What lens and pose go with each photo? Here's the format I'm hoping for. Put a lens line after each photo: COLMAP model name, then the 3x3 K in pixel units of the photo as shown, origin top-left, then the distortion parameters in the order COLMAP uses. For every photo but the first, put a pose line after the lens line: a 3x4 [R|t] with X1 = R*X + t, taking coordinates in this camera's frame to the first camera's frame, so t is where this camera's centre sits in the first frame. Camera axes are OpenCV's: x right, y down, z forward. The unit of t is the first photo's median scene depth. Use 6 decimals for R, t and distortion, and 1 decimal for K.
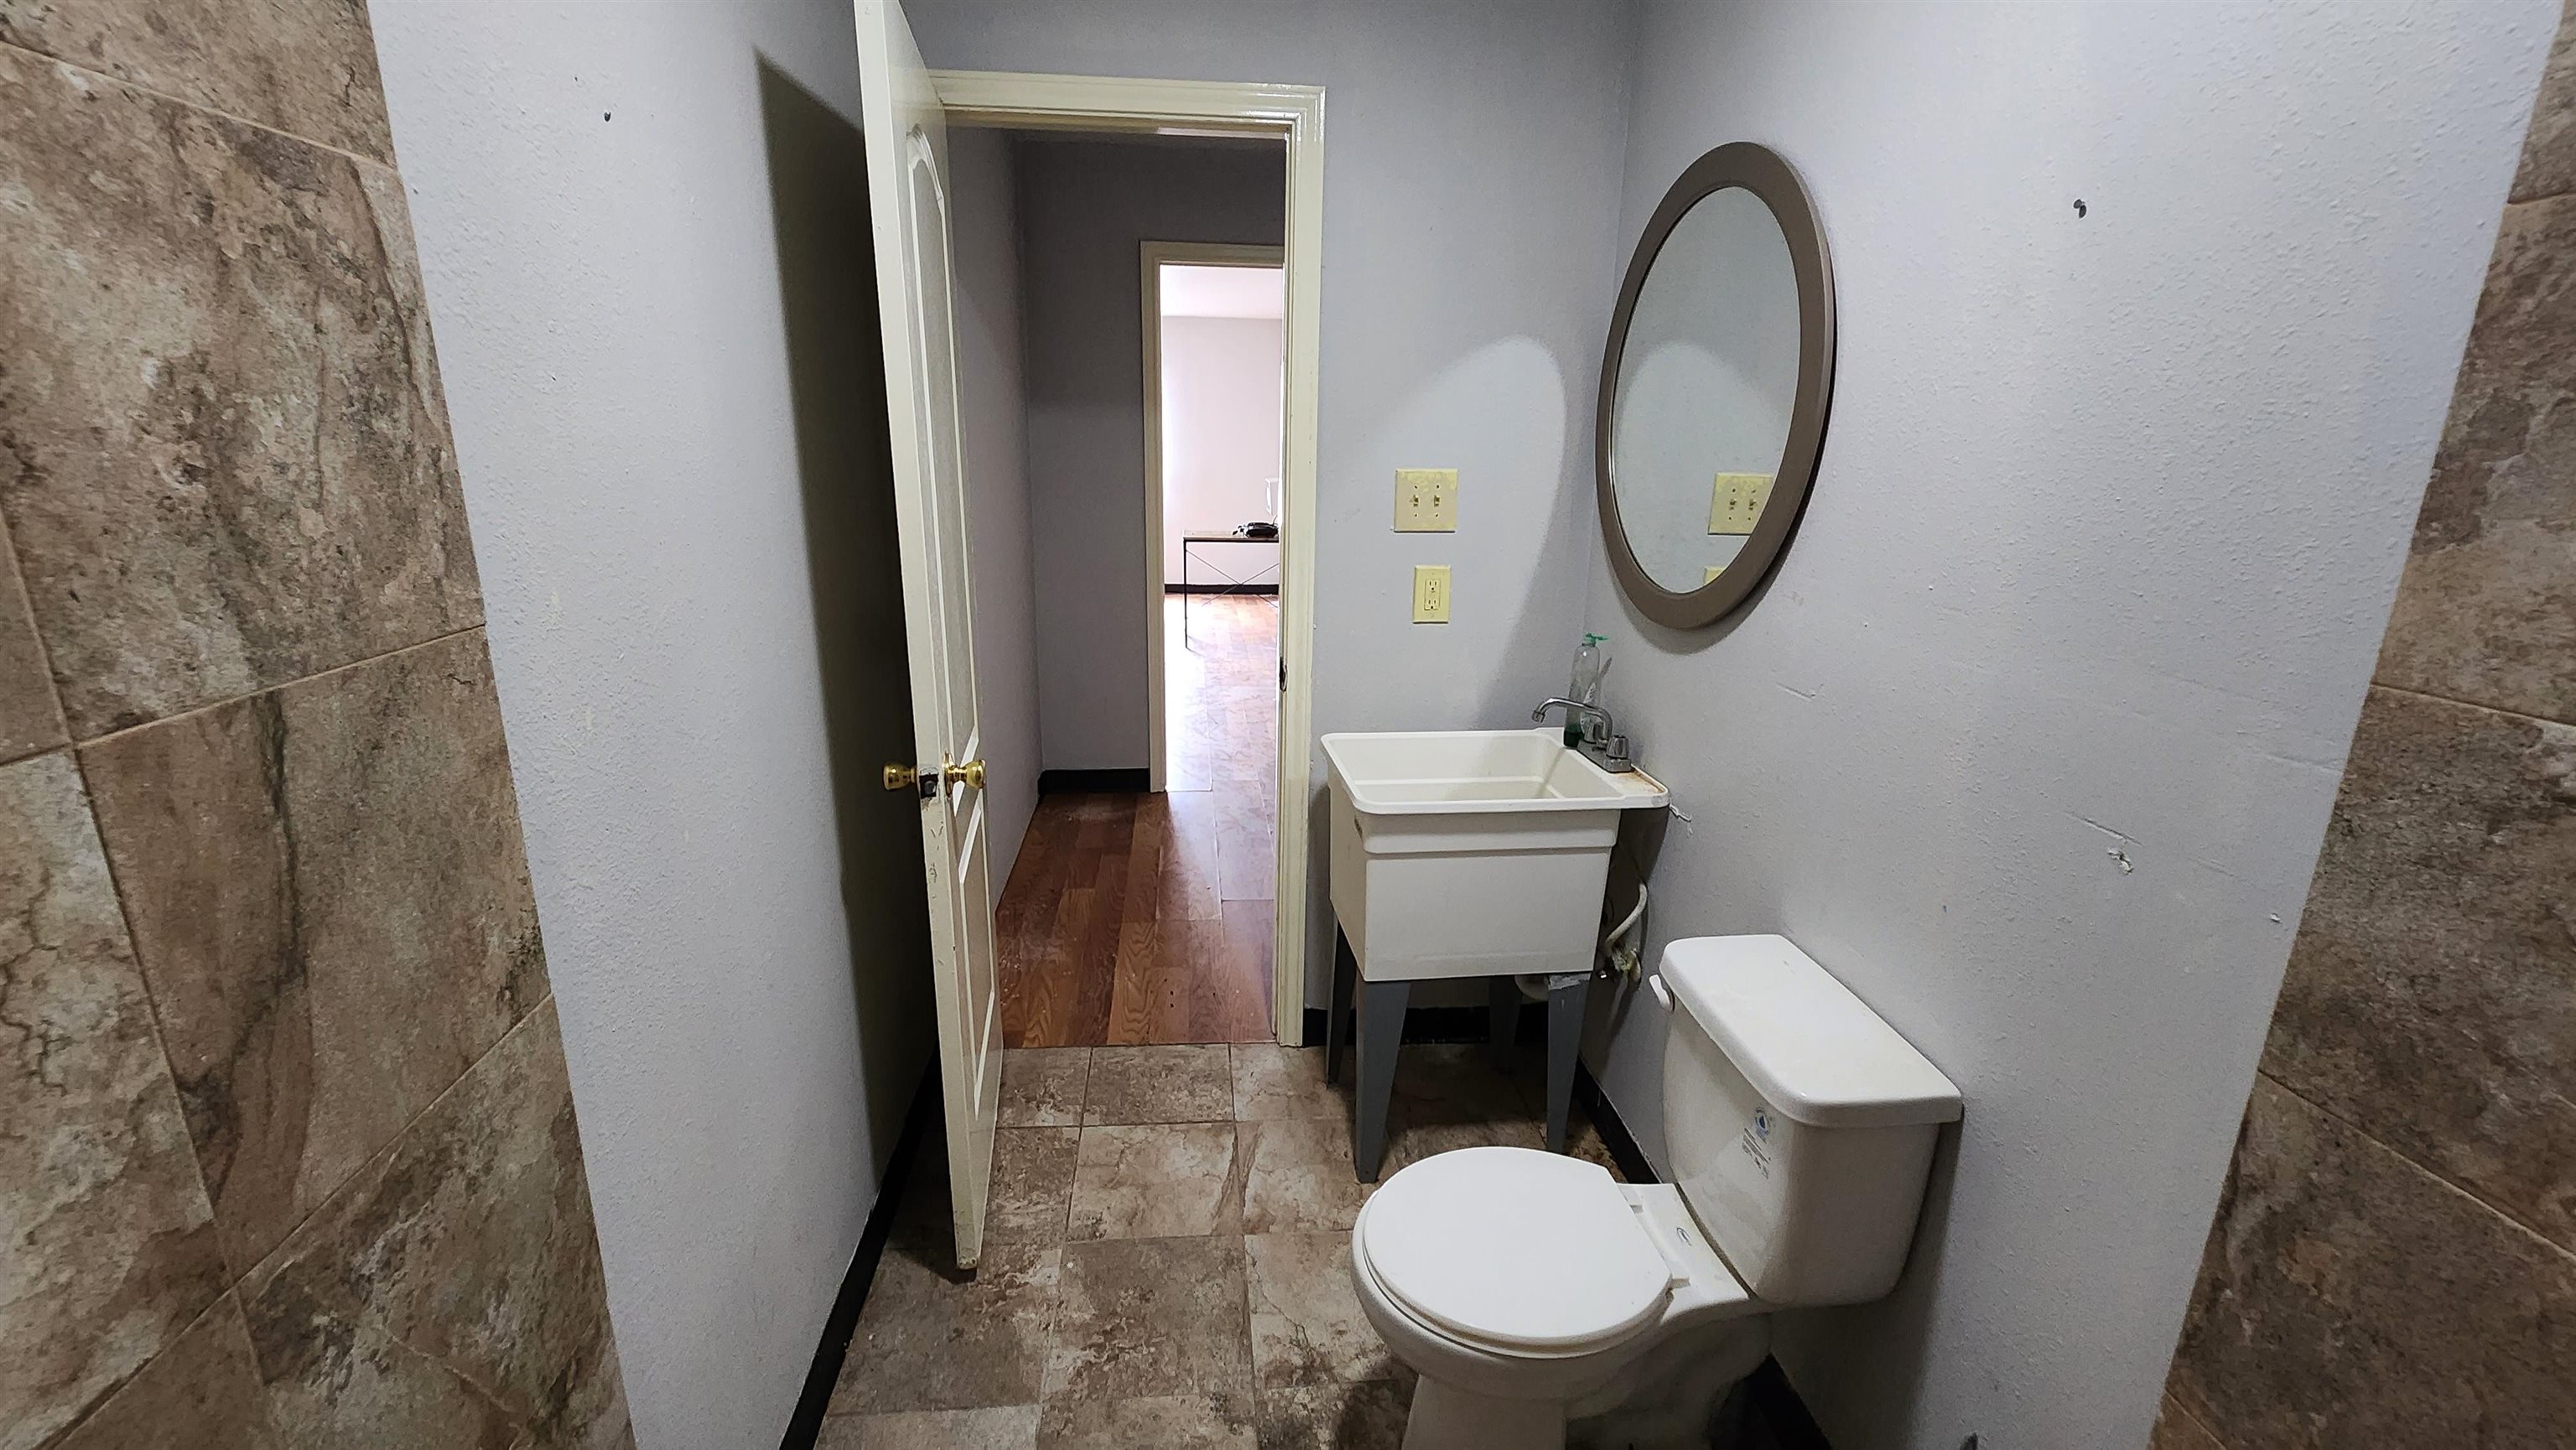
lens RADIAL K [[1053.4, 0, 1282.0], [0, 1053.4, 719.0], [0, 0, 1]] dist [-0.001471, 0.000258]
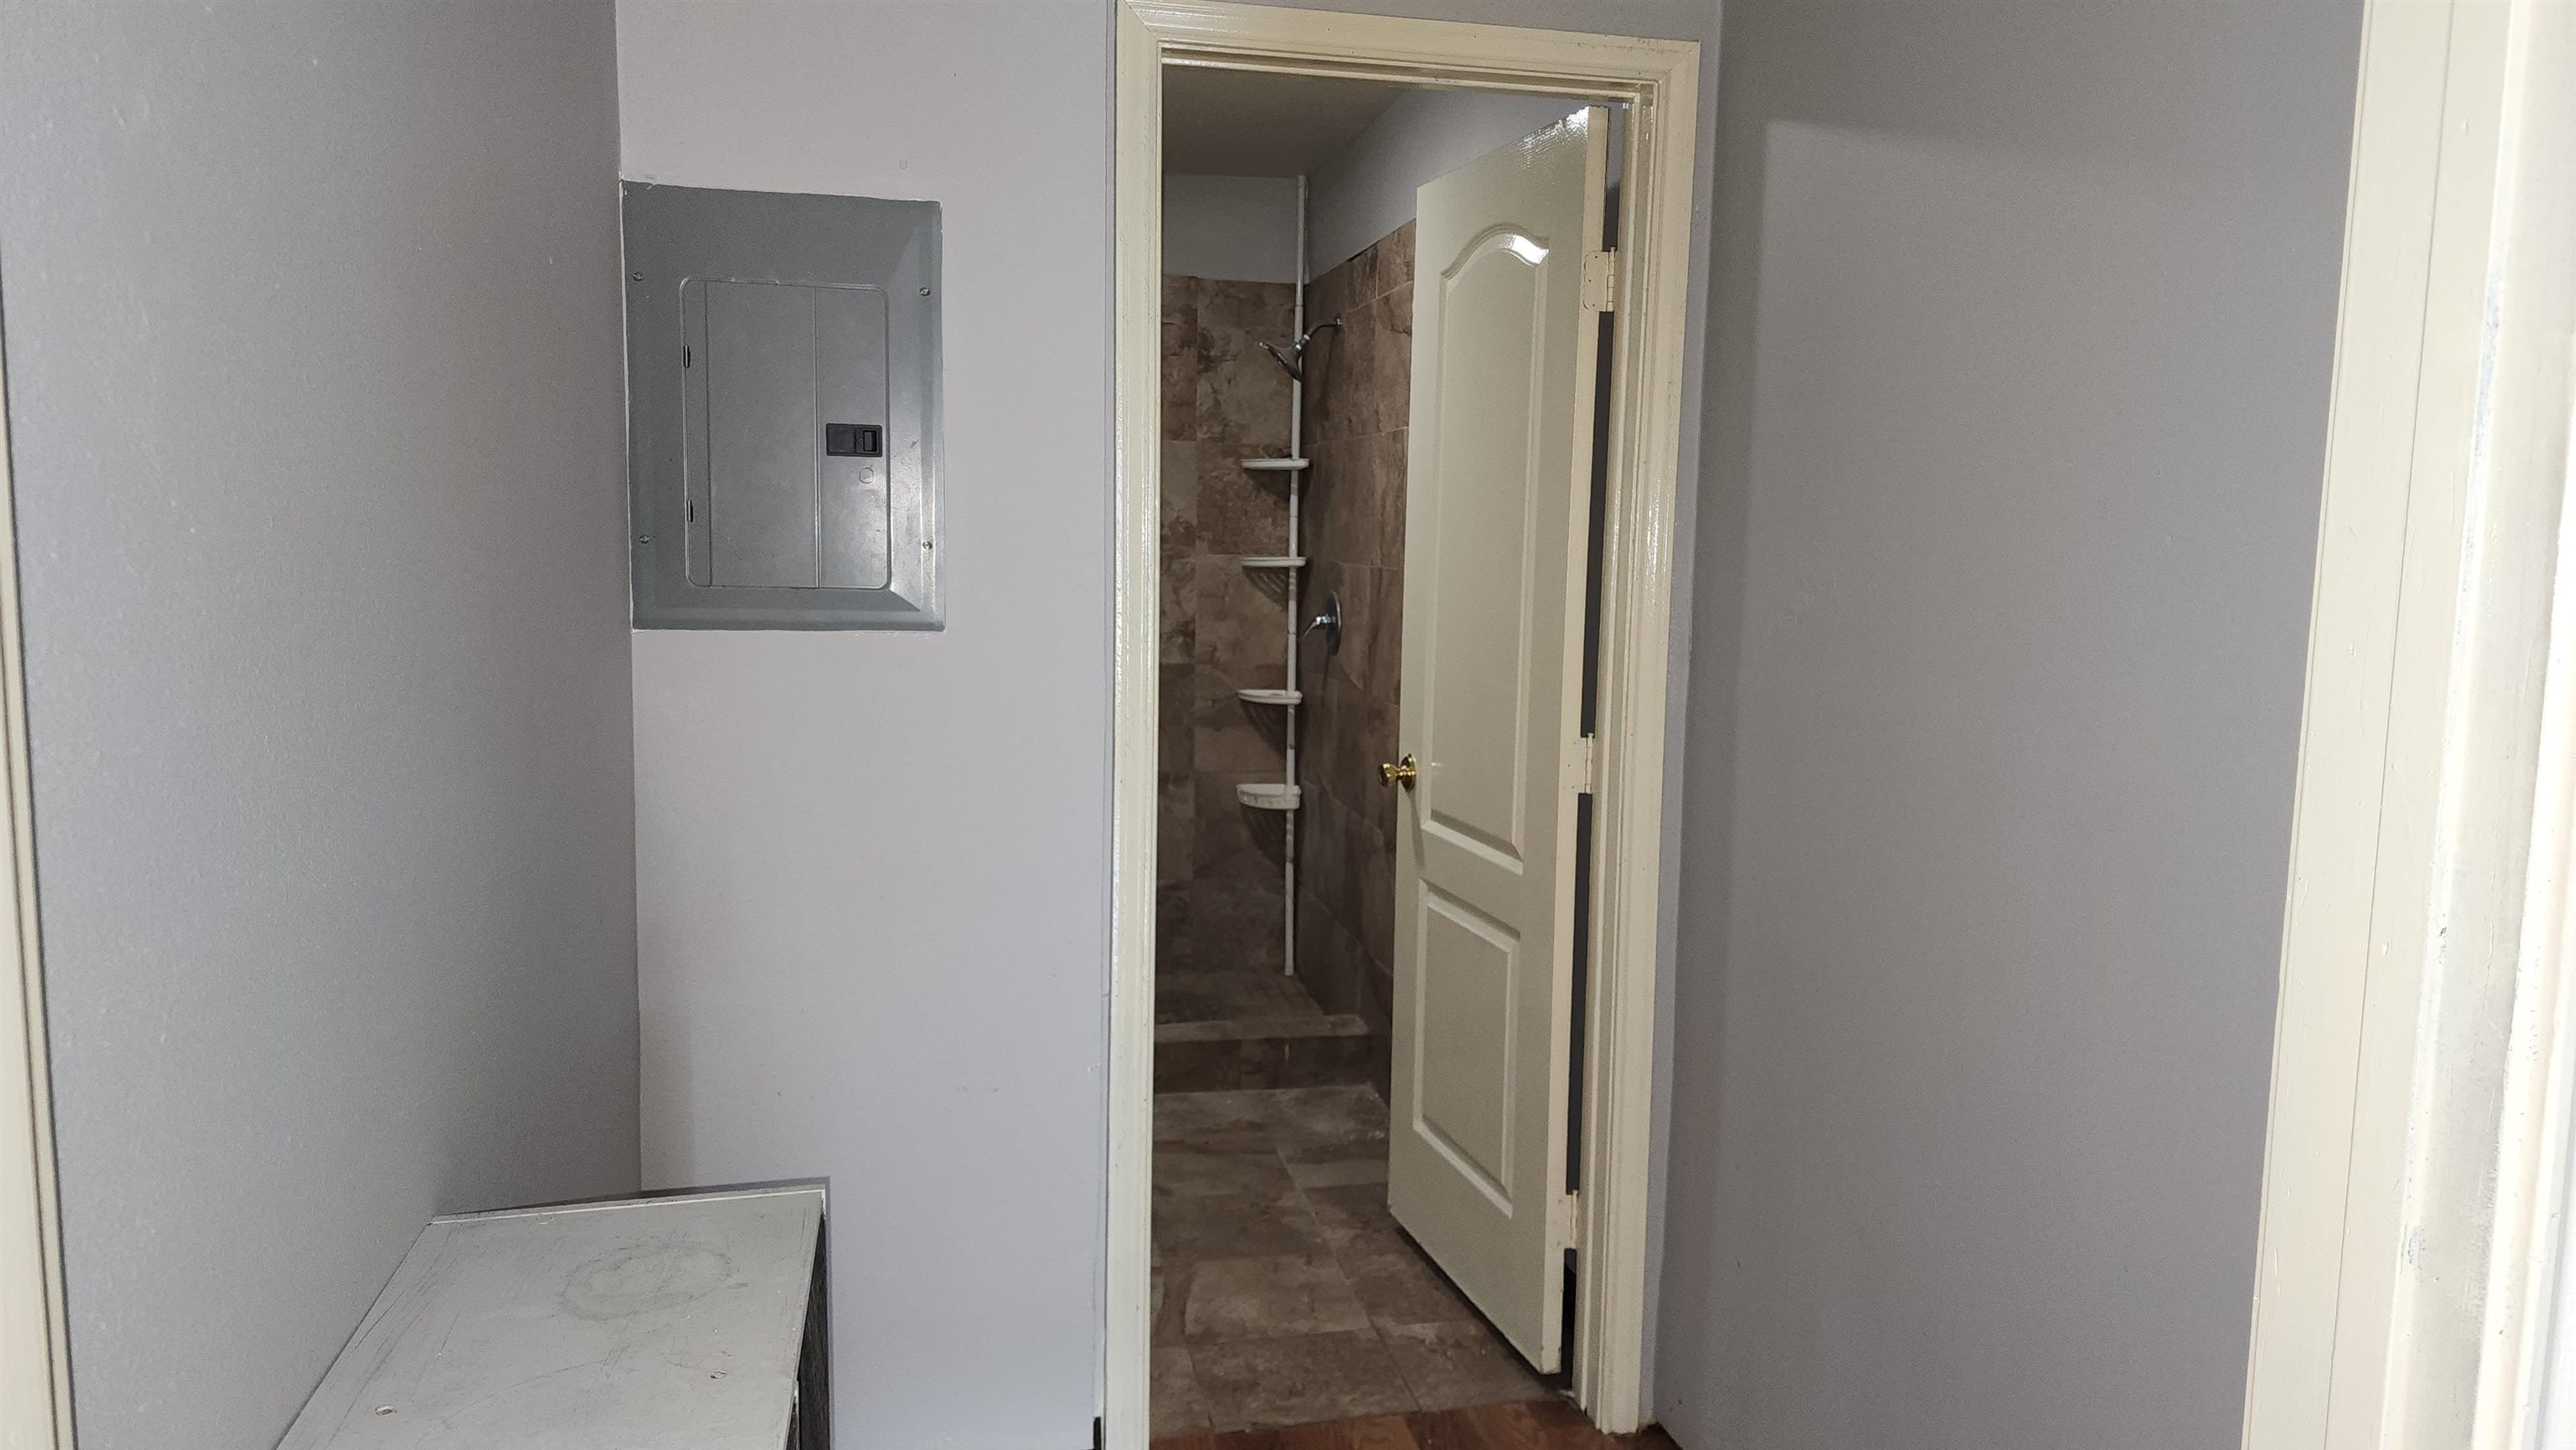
lens RADIAL K [[1734.4, 0, 1288.0], [0, 1734.4, 725.0], [0, 0, 1]] dist [0.004209, 0.000246]
pose [[-0.993463, -0.026193, -0.111106, 0.068199], [-0.065780, 0.926824, 0.369690, -0.985180], [0.093292, 0.374582, -0.922488, 3.790640]]
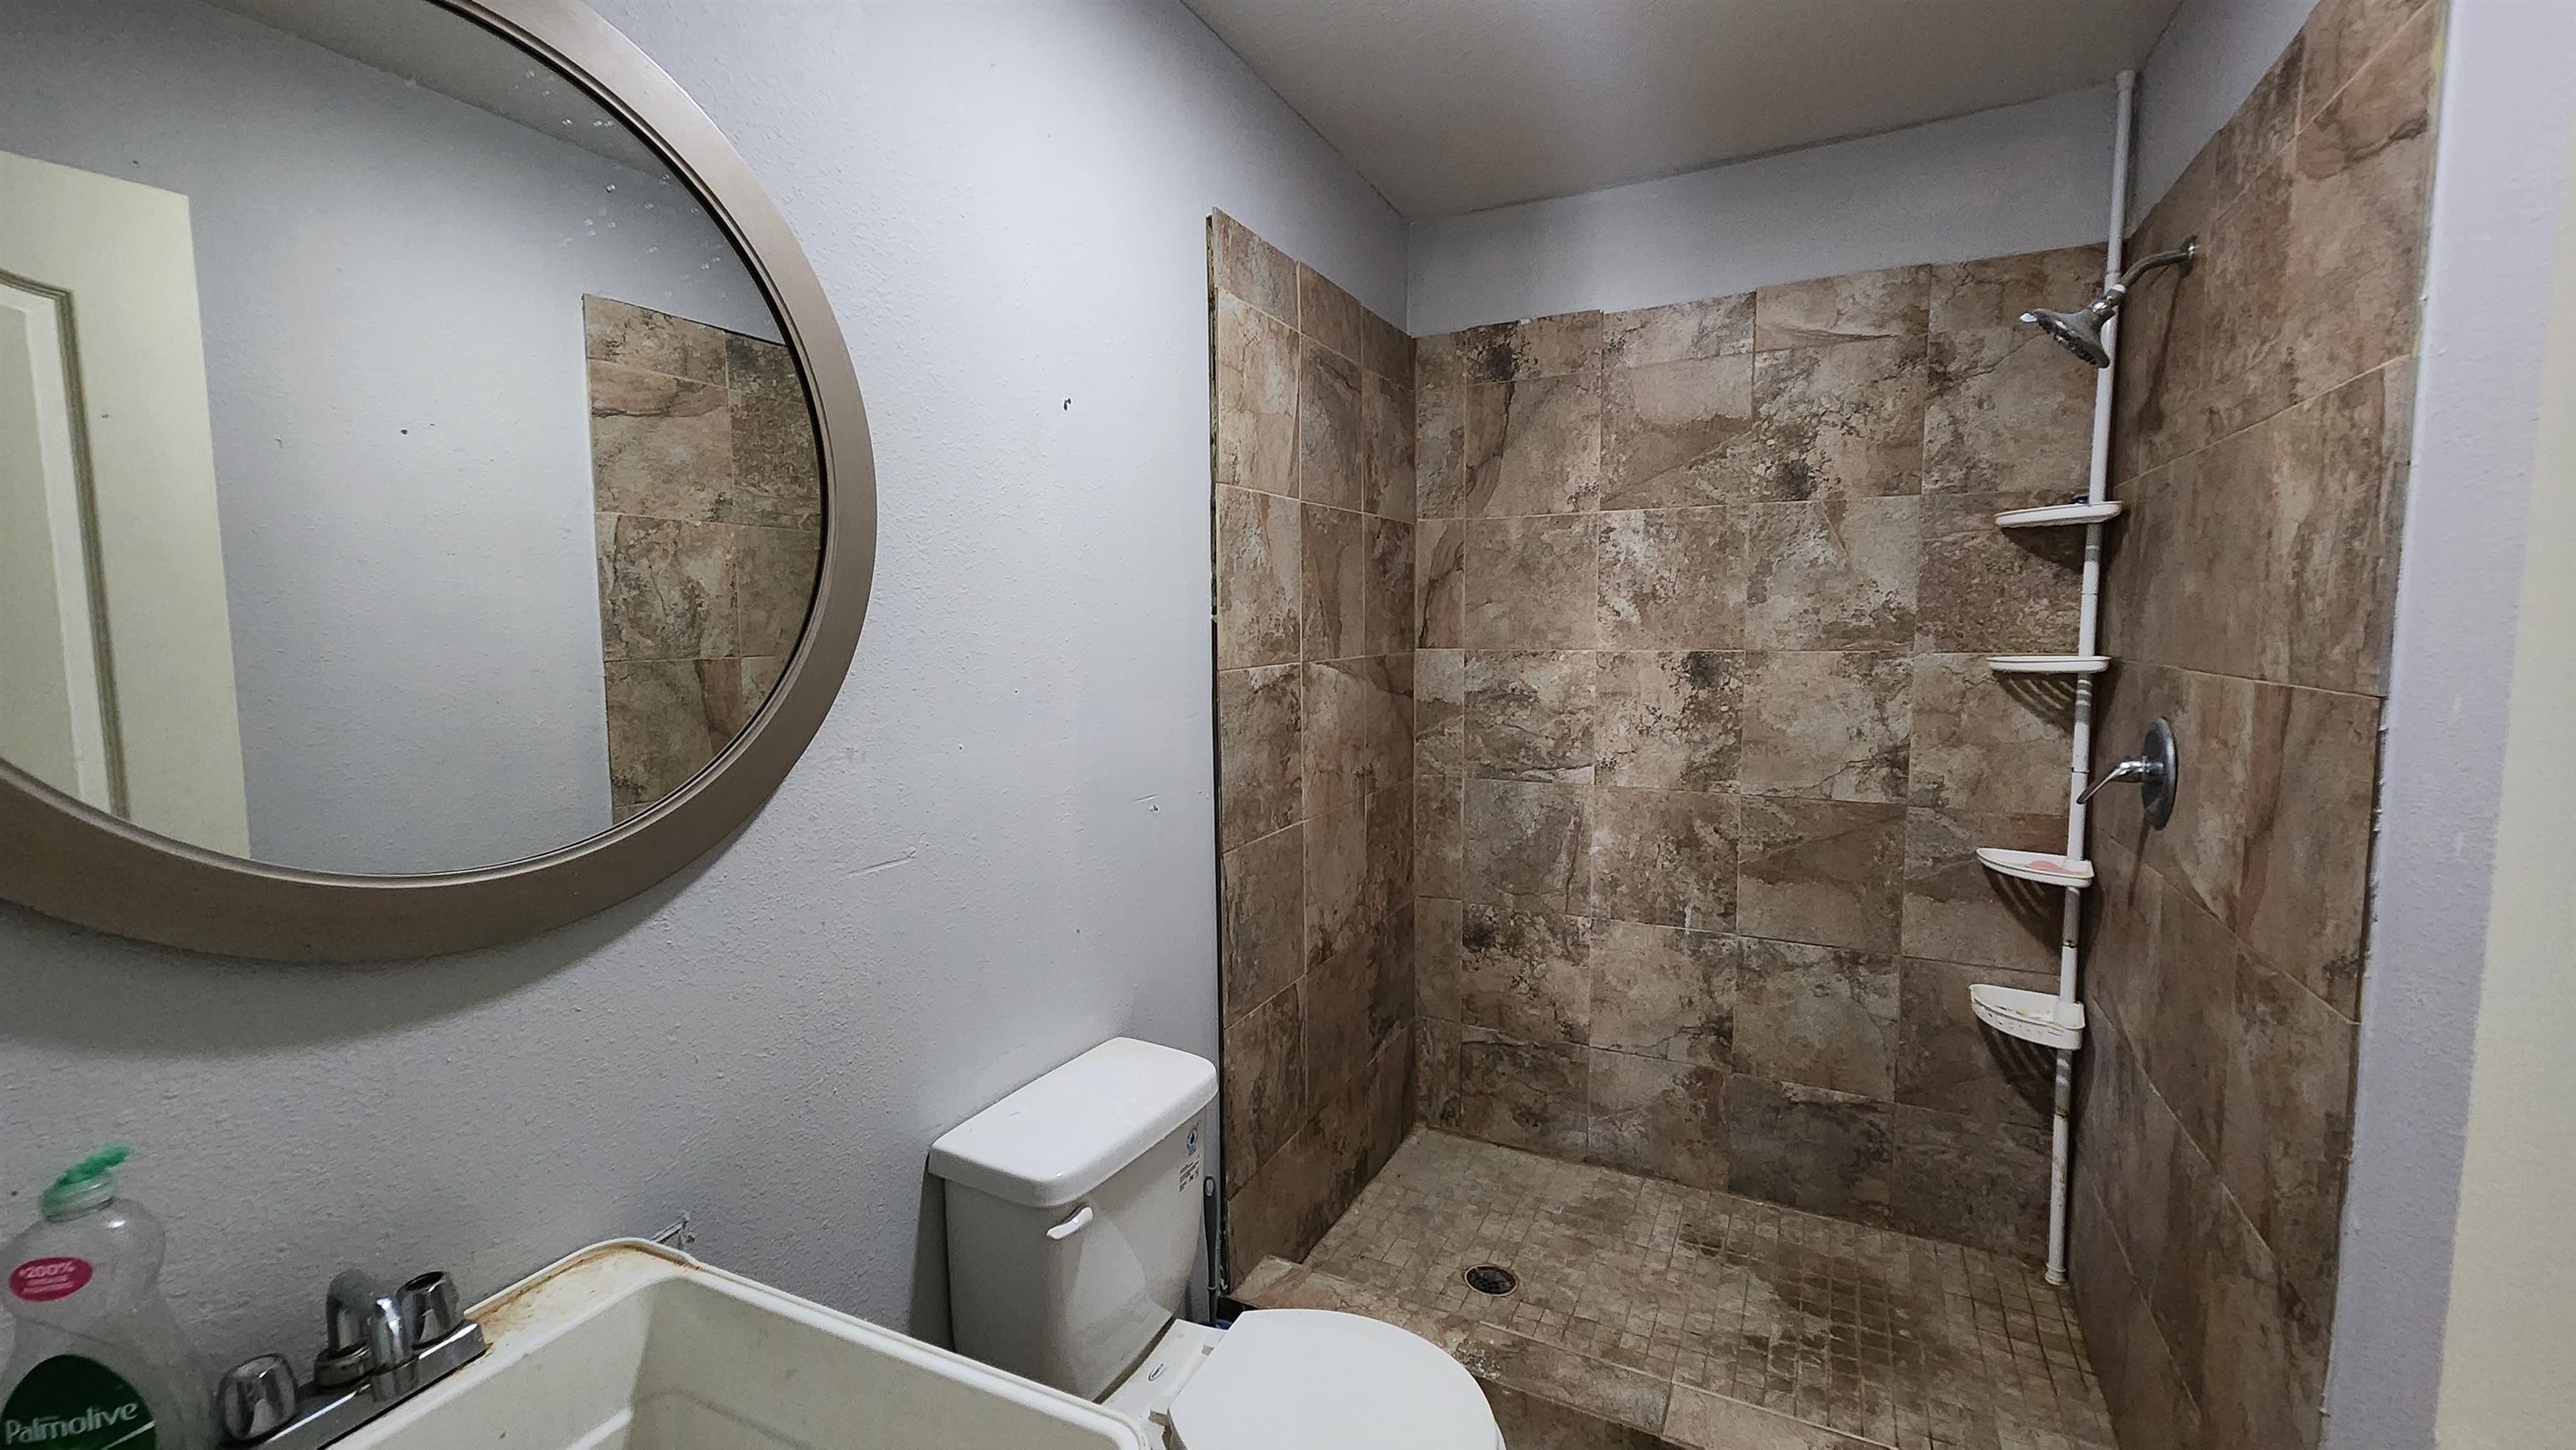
lens RADIAL K [[1053.4, 0, 1282.0], [0, 1053.4, 719.0], [0, 0, 1]] dist [-0.001471, 0.000258]
pose [[-0.842391, -0.061598, 0.535335, -0.226438], [0.135227, 0.937491, 0.320662, -0.425313], [-0.521624, 0.342514, -0.781404, 1.772143]]
